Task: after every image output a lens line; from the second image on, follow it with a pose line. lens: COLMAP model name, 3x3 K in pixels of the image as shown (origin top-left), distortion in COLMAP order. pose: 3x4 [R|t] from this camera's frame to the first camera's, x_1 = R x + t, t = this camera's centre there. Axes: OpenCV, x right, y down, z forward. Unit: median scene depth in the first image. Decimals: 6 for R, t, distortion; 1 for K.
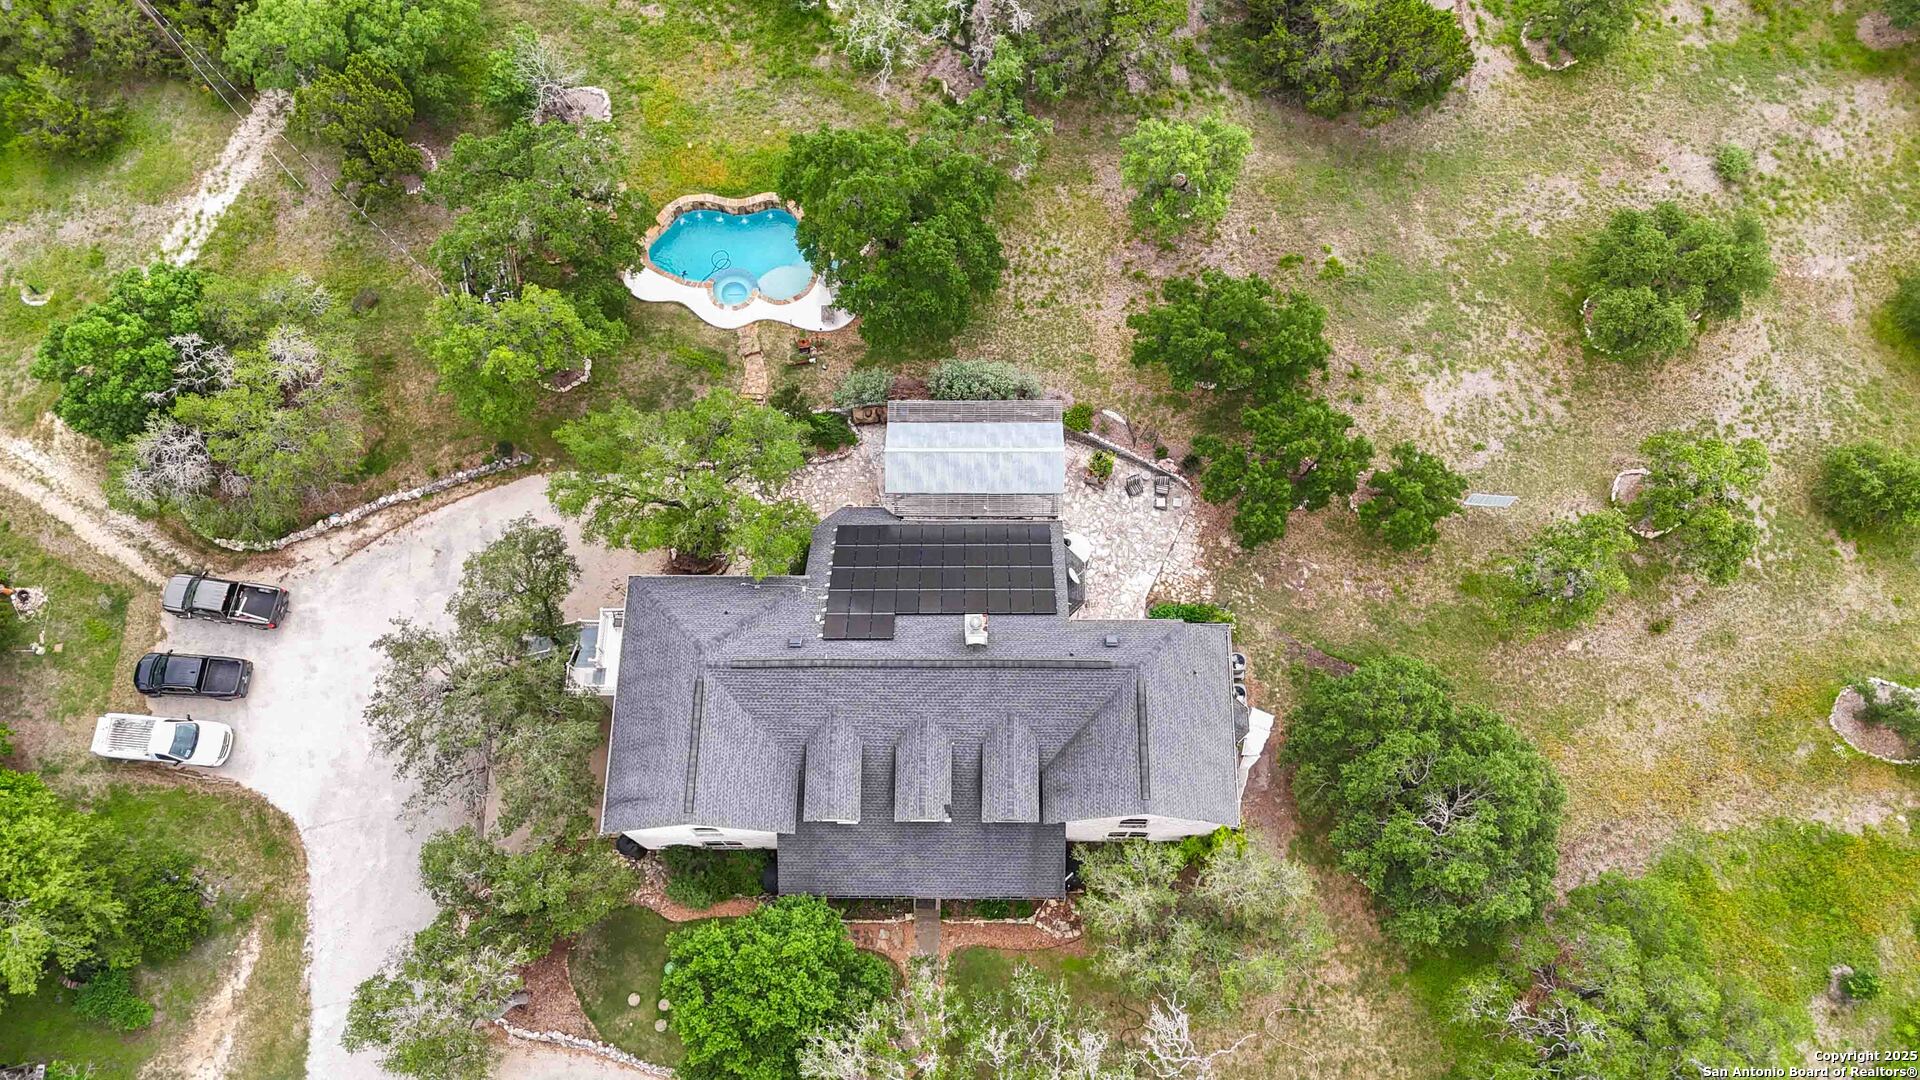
lens RADIAL K [[1415.3, 0, 960.0], [0, 1415.3, 540.0], [0, 0, 1]] dist [0.094319, -0.120185]
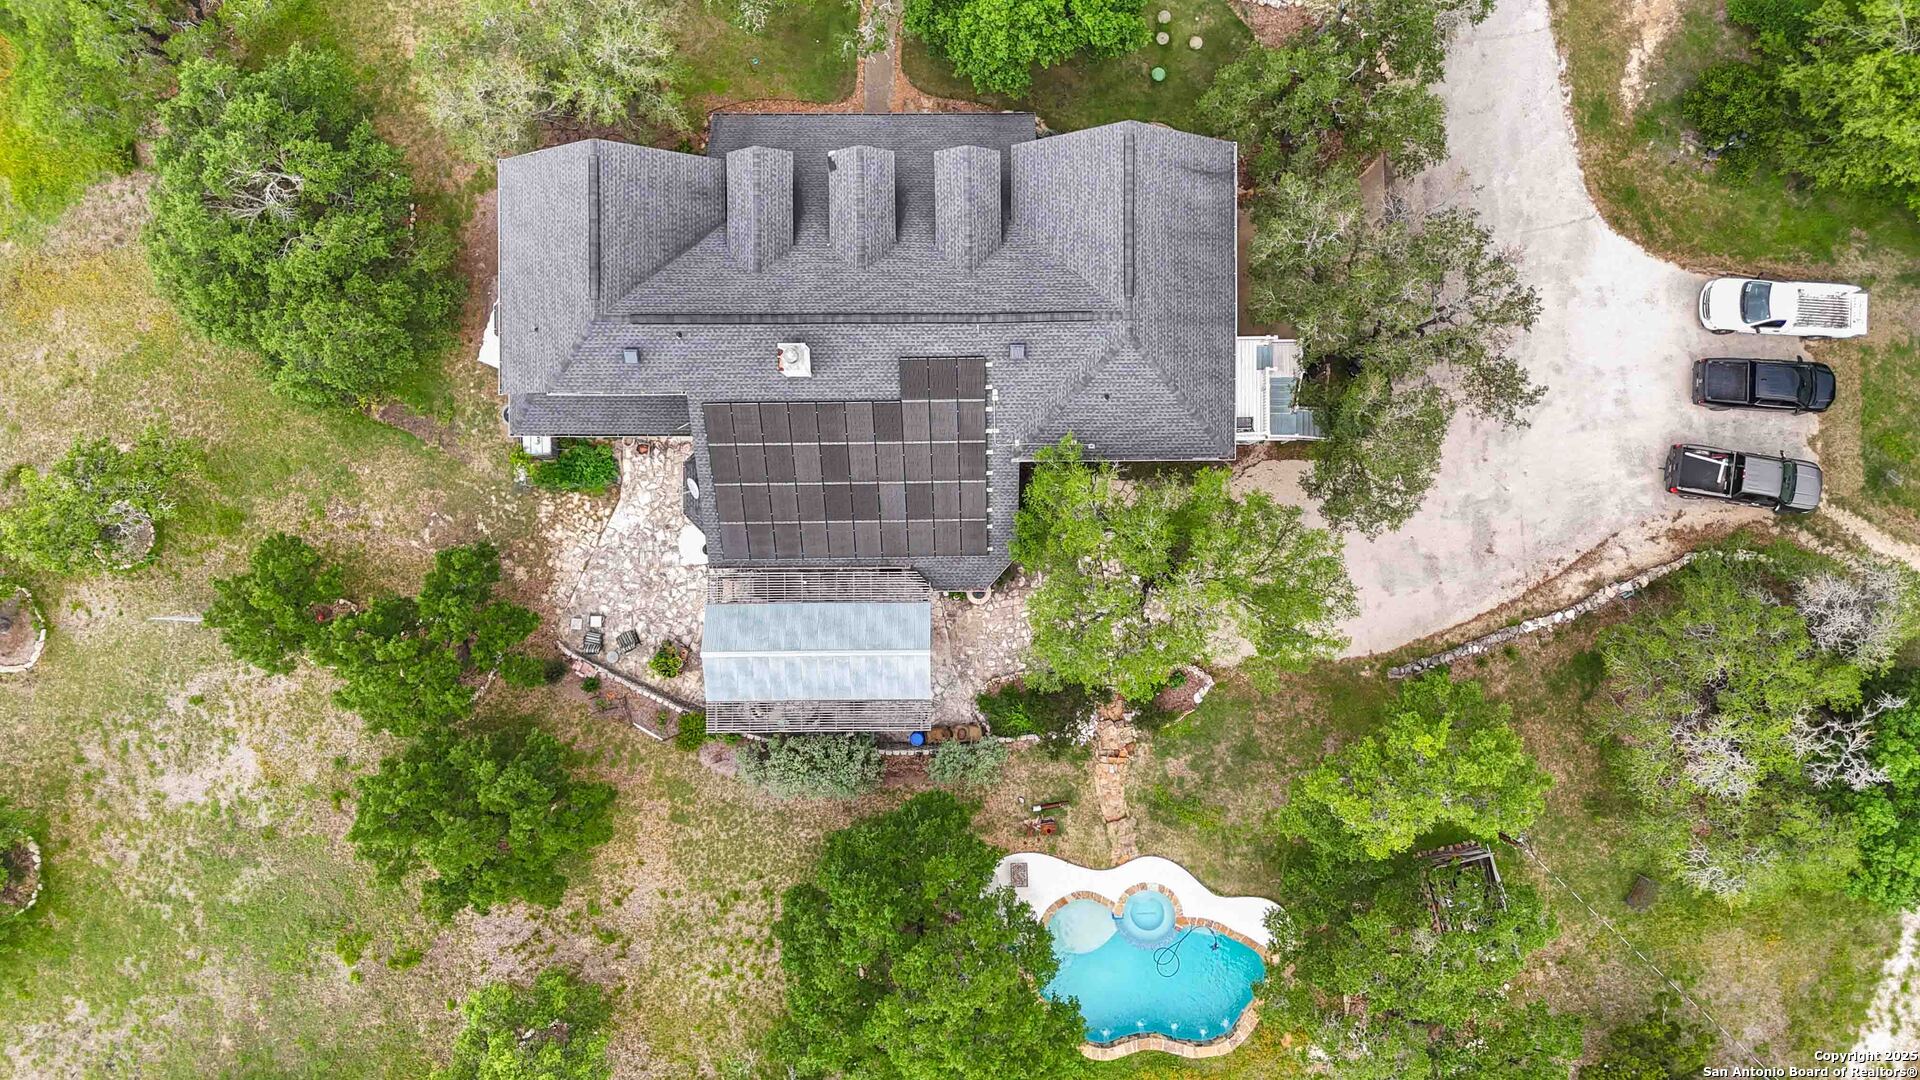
lens RADIAL K [[1421.5, 0, 960.0], [0, 1421.5, 540.0], [0, 0, 1]] dist [0.066607, -0.061171]
pose [[-0.999412, 0.014812, 0.030912, -0.090606], [-0.002445, -0.930325, 0.366729, -0.280686], [0.034190, 0.366437, 0.929814, 0.233940]]
